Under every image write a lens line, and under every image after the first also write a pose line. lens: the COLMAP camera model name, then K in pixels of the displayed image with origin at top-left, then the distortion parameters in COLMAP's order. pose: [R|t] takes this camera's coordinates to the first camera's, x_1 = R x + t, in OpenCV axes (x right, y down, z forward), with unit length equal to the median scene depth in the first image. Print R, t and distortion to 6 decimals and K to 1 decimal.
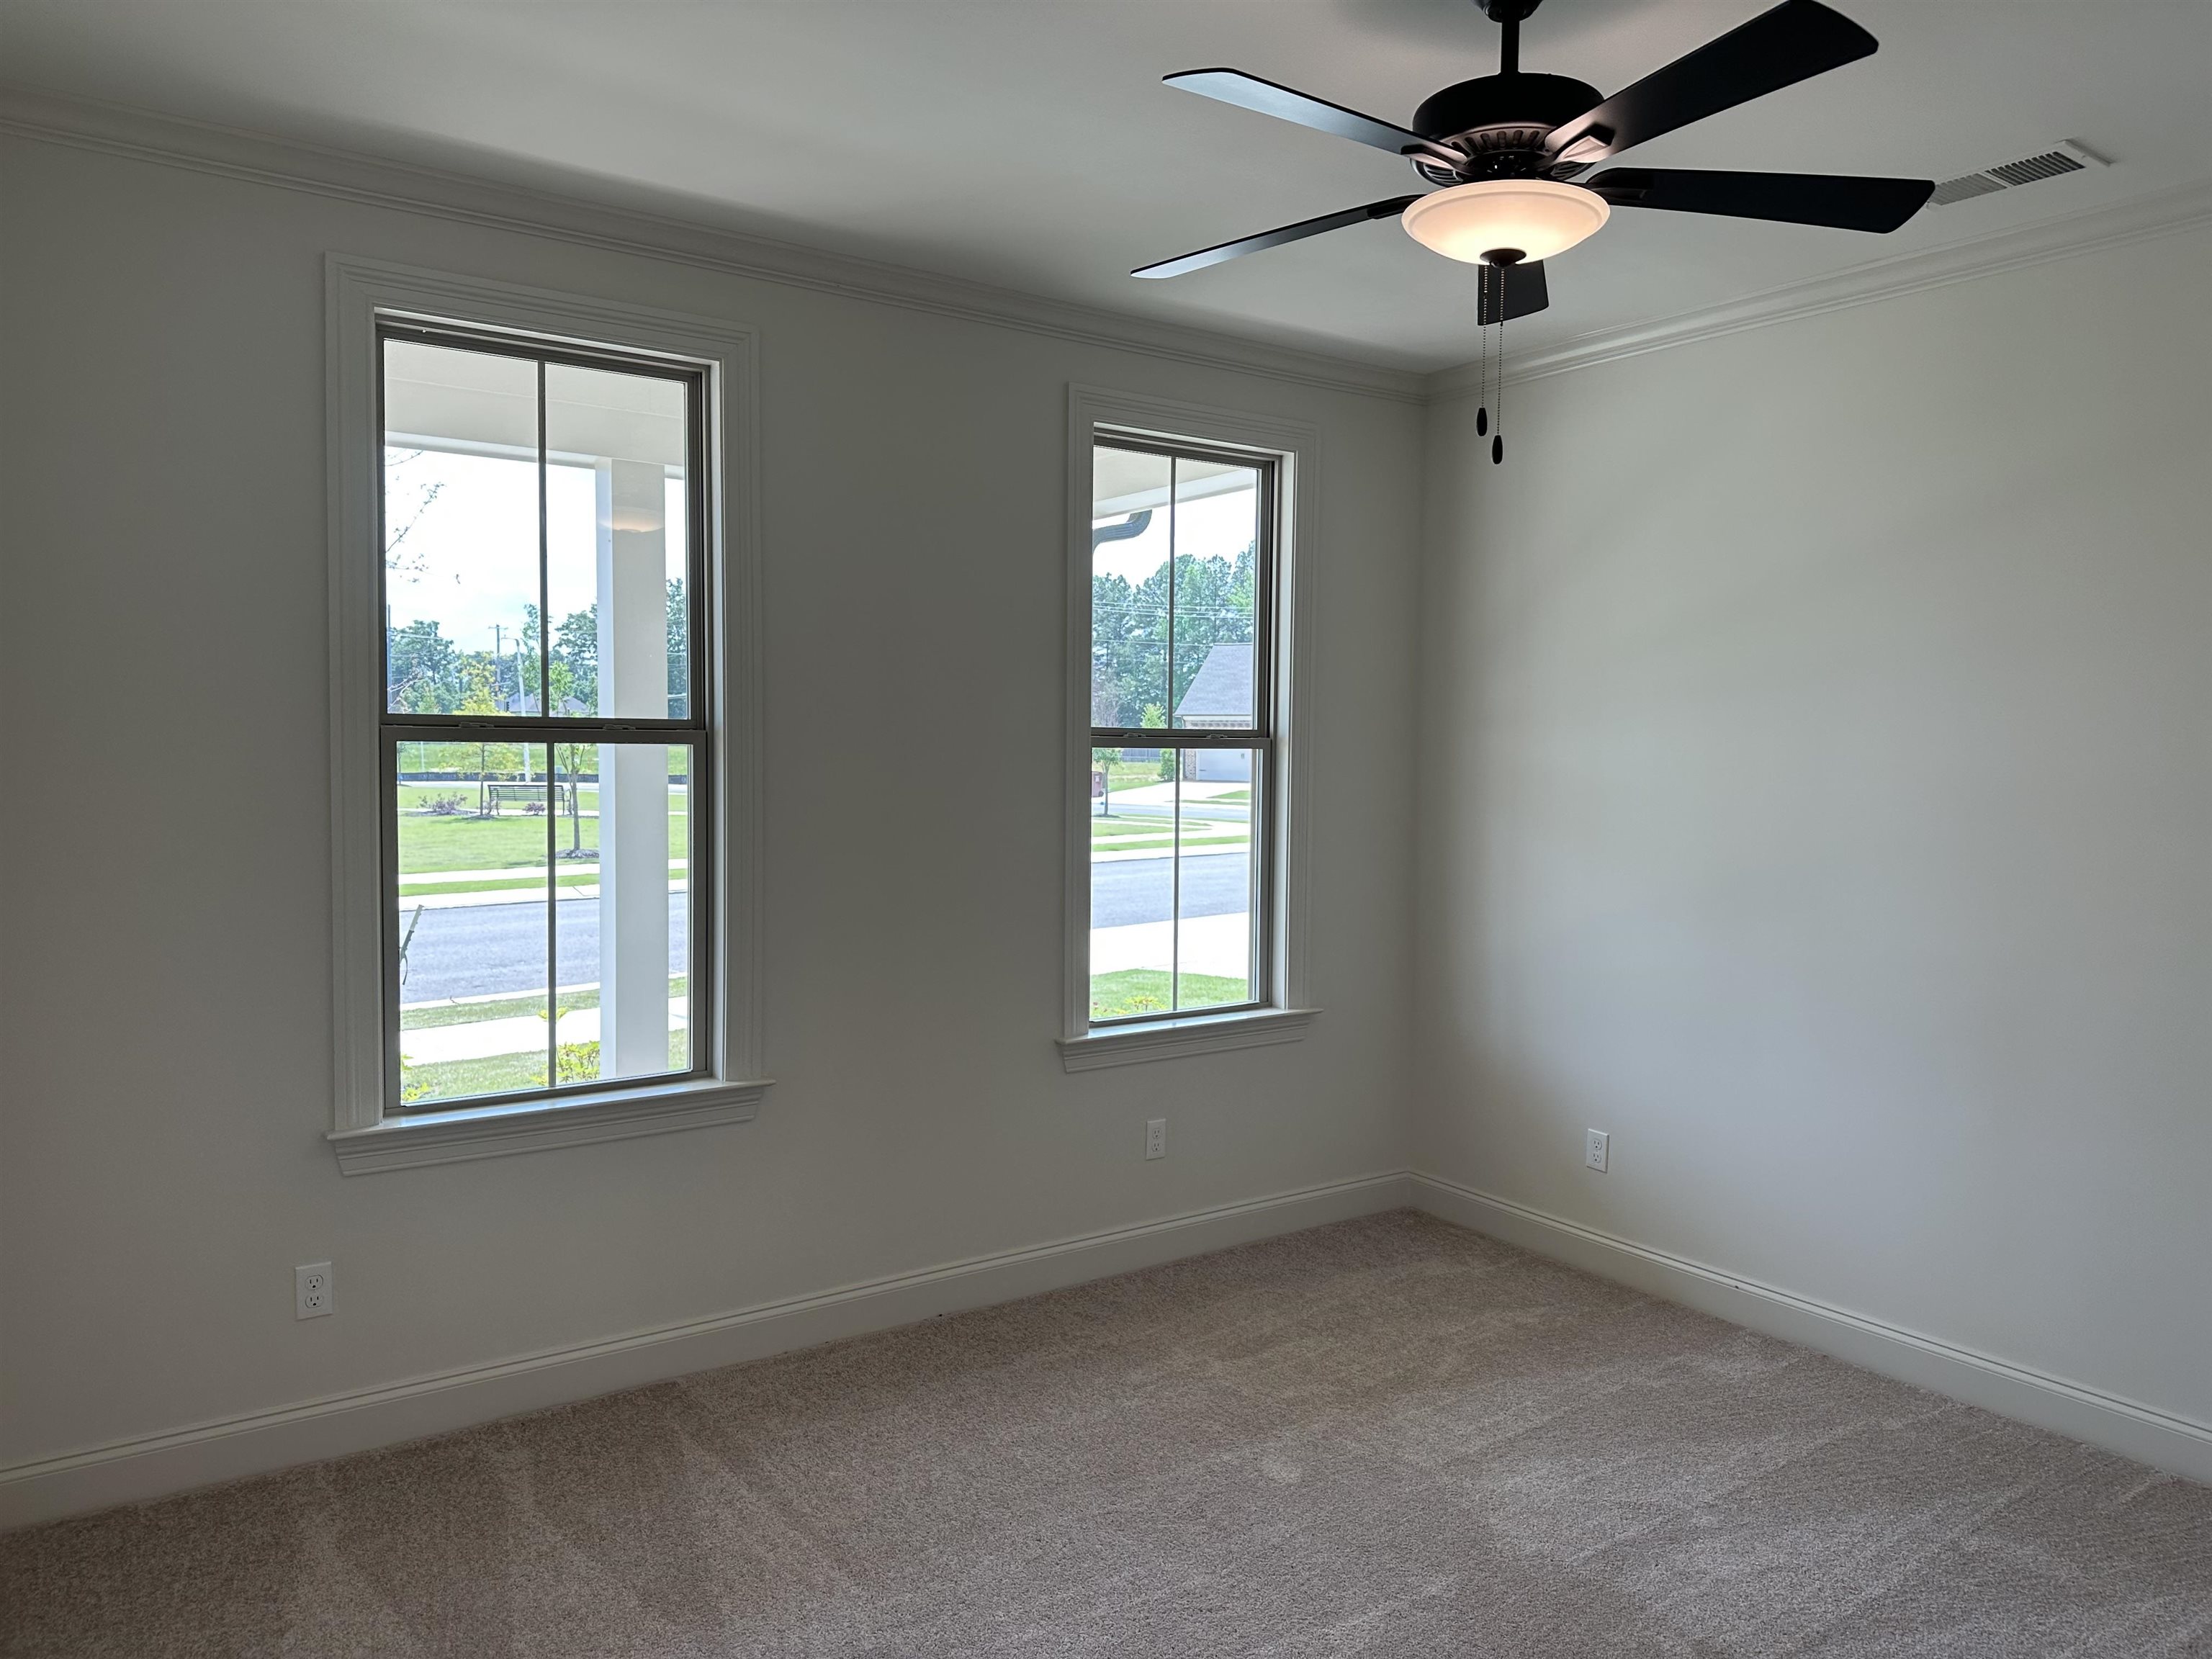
lens RADIAL K [[1474.4, 0, 1106.0], [0, 1474.4, 829.5], [0, 0, 1]] dist [0.020218, -0.054925]
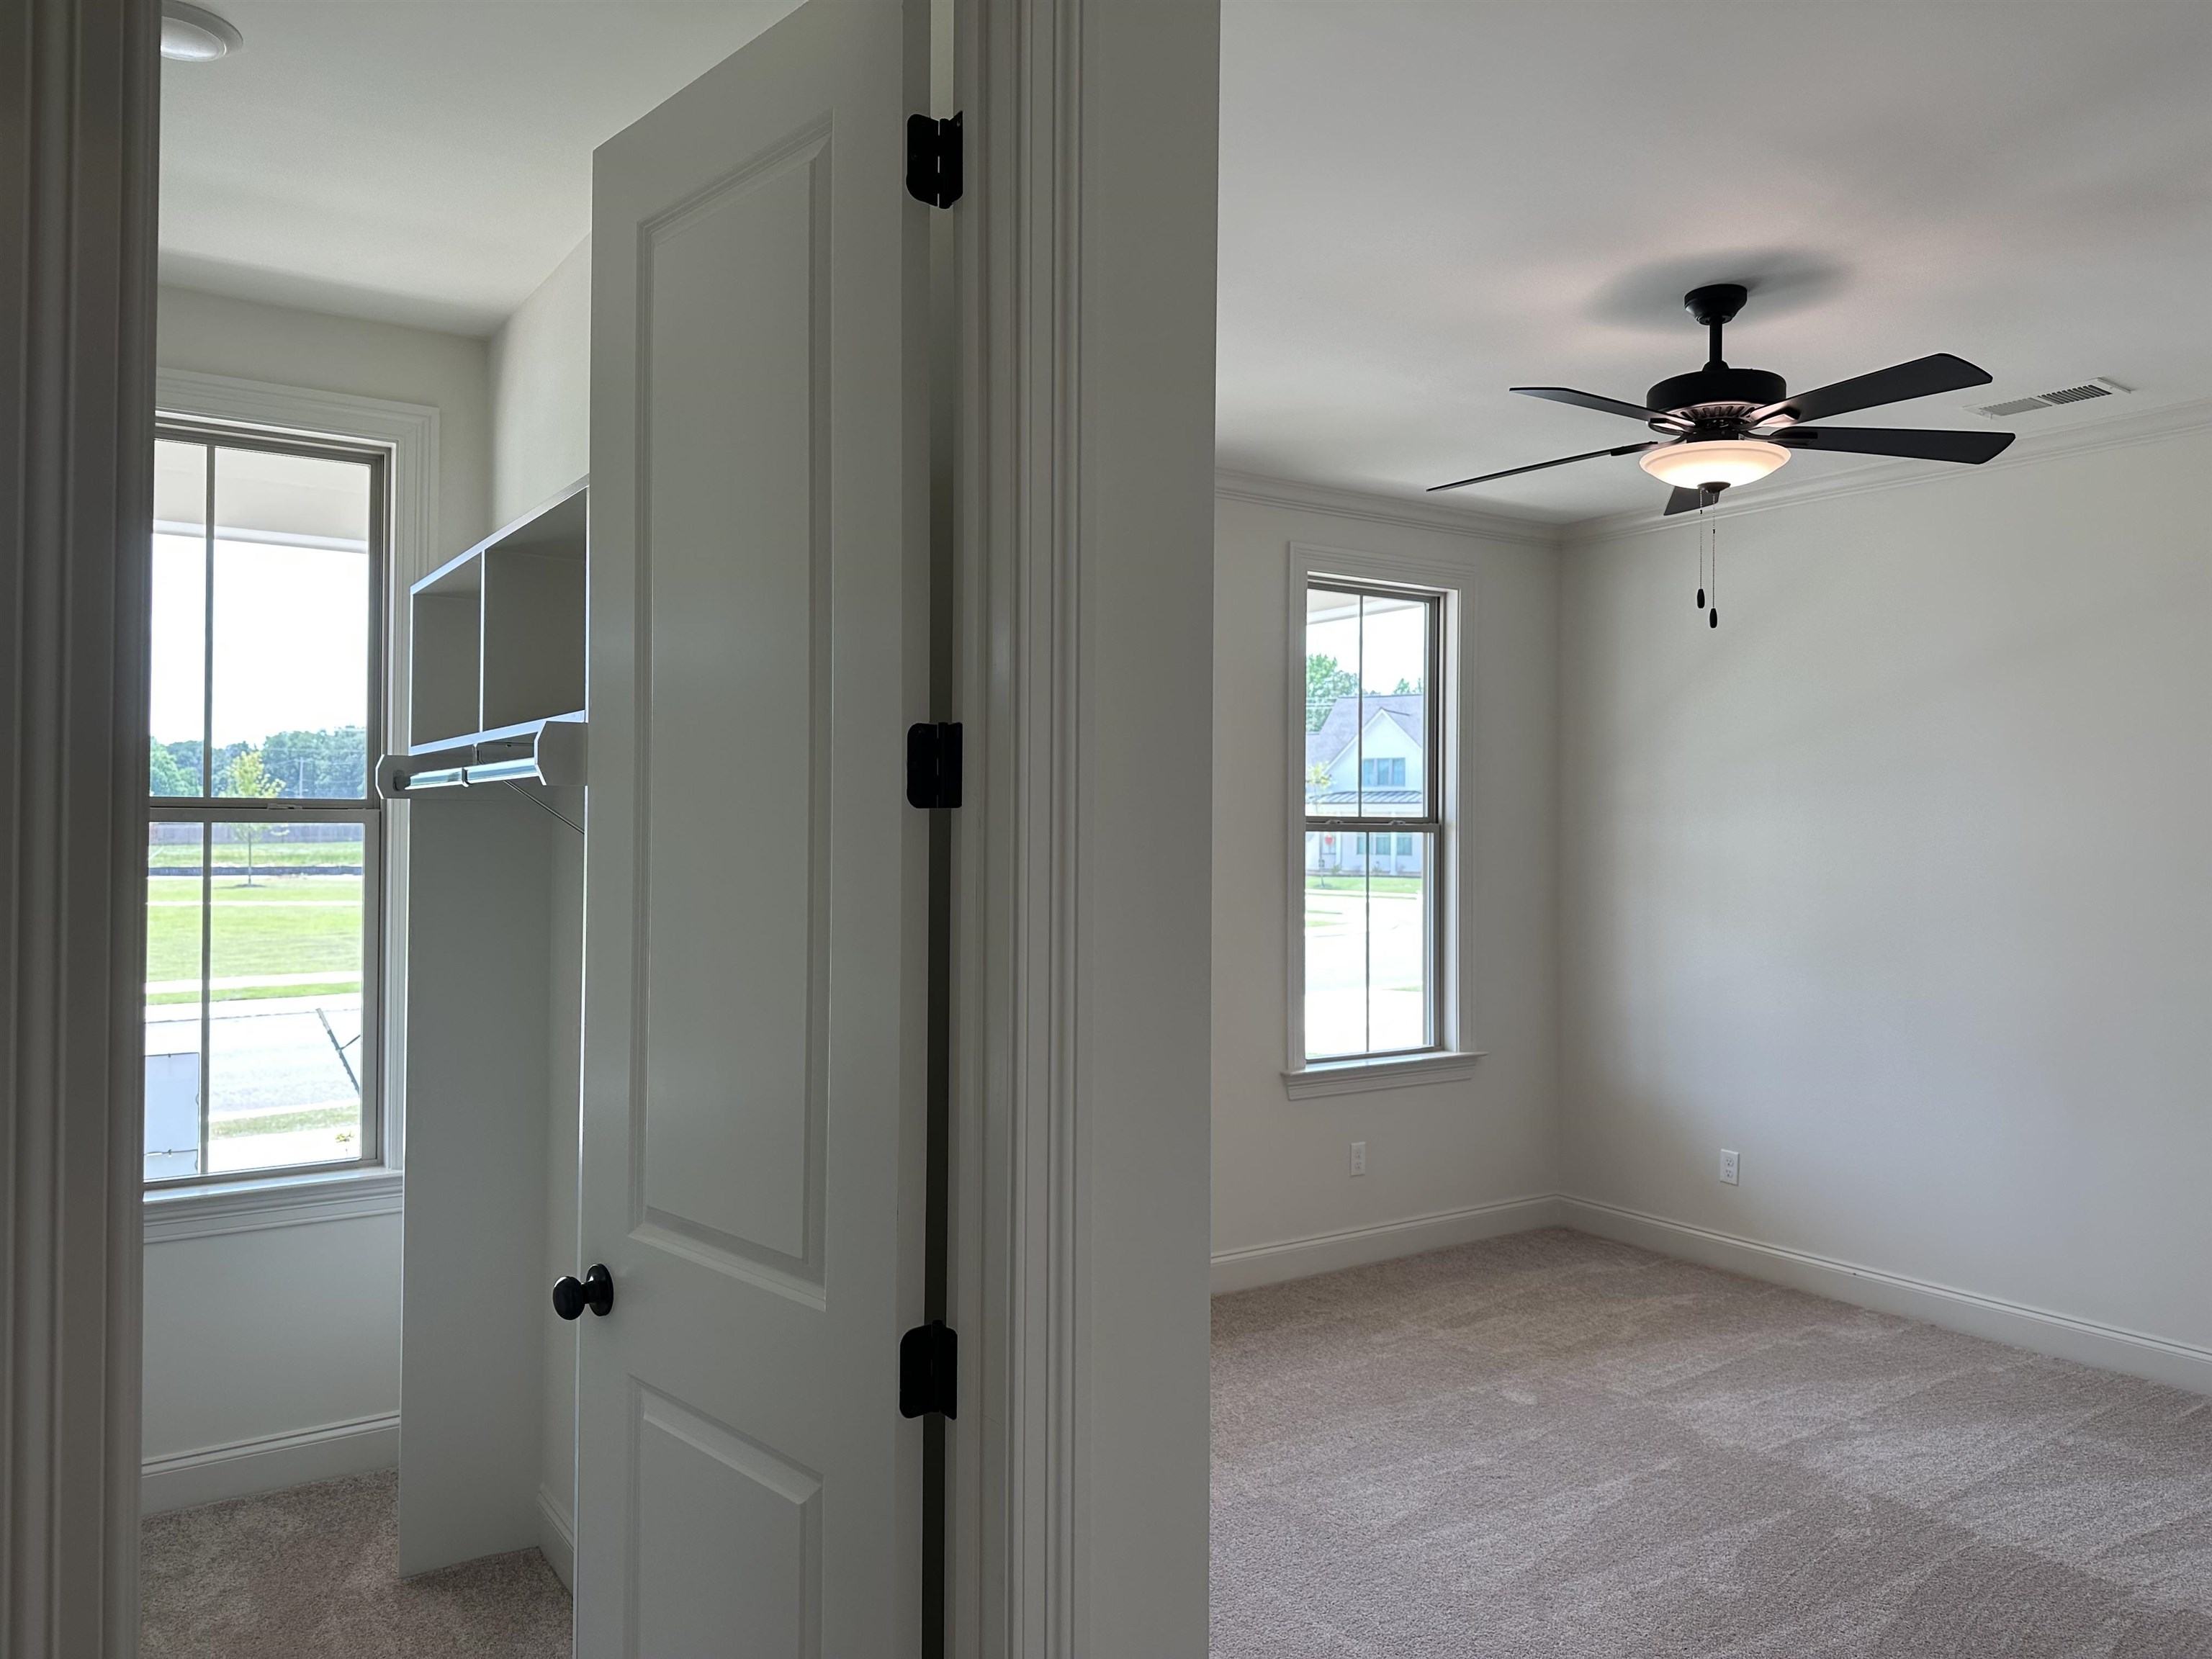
lens RADIAL K [[1532.2, 0, 1106.0], [0, 1532.2, 829.5], [0, 0, 1]] dist [0.048549, -0.072581]
pose [[0.999915, -0.000609, 0.013017, -0.233163], [0.001451, 0.997897, -0.064797, 0.030024], [-0.012950, 0.064810, 0.997814, -0.321716]]
